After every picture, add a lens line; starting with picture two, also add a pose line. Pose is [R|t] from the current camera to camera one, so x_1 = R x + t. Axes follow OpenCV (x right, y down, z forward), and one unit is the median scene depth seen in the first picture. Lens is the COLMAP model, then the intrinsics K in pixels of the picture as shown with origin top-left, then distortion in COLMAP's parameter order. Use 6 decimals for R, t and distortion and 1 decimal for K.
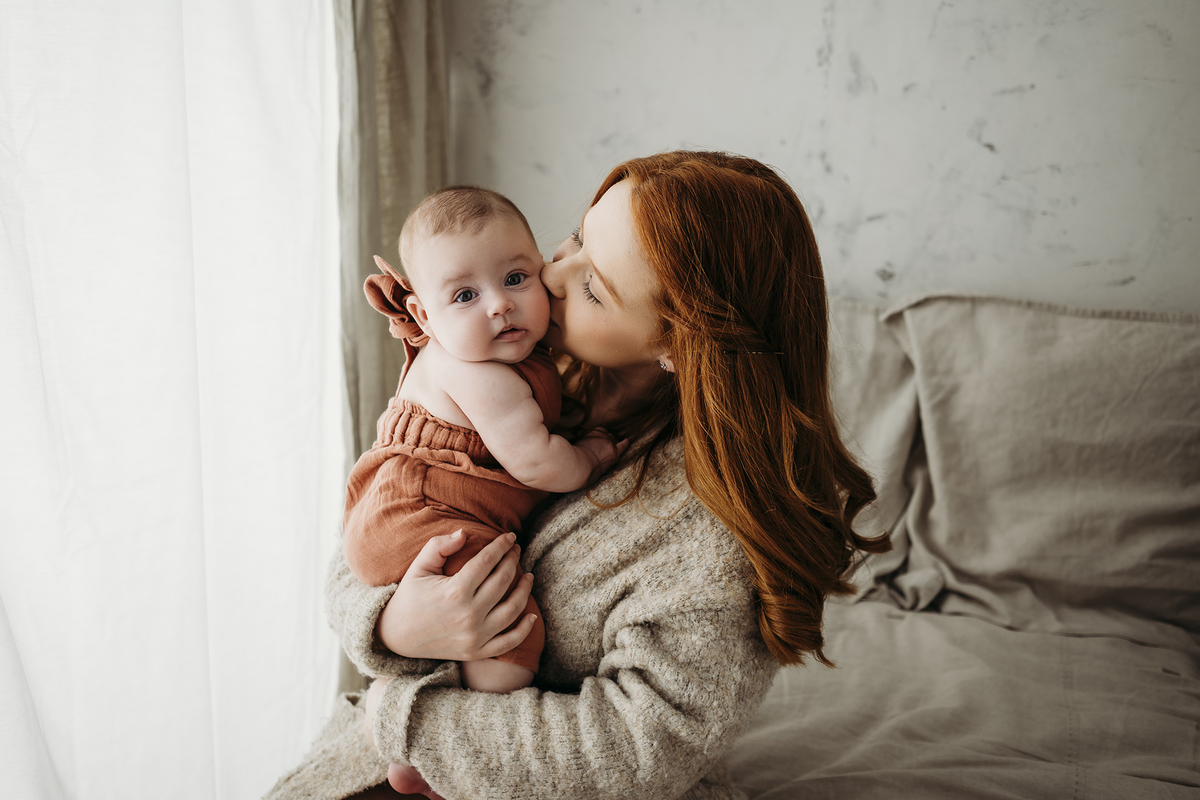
lens RADIAL K [[1278.7, 0, 600.0], [0, 1278.7, 400.0], [0, 0, 1]] dist [0.309879, -0.368677]
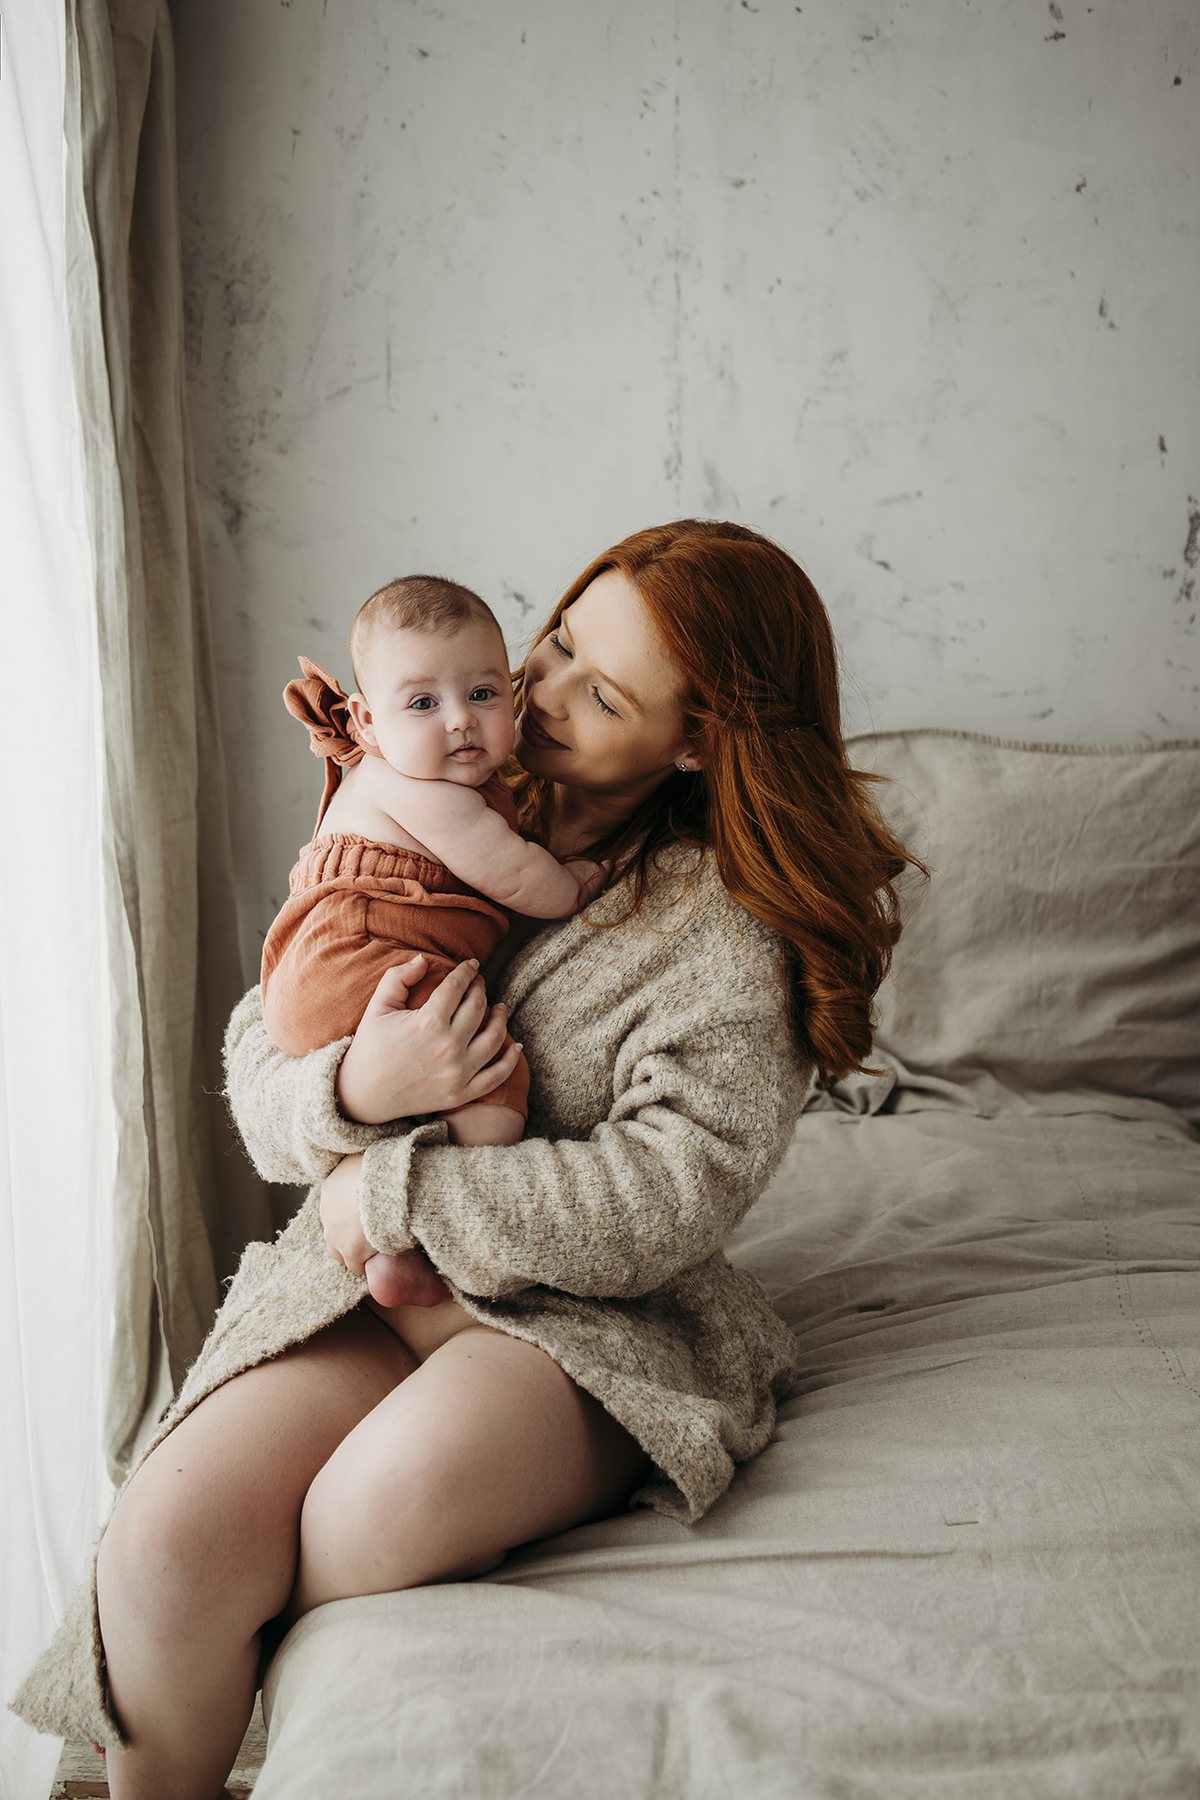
lens RADIAL K [[1918.1, 0, 593.7], [0, 1918.1, 891.0], [0, 0, 1]] dist [0.309879, -0.368677]
pose [[0.974526, -0.077590, 0.210423, -0.176644], [0.096349, 0.992095, -0.080402, 0.106622], [-0.202522, 0.098628, 0.974298, -0.165674]]
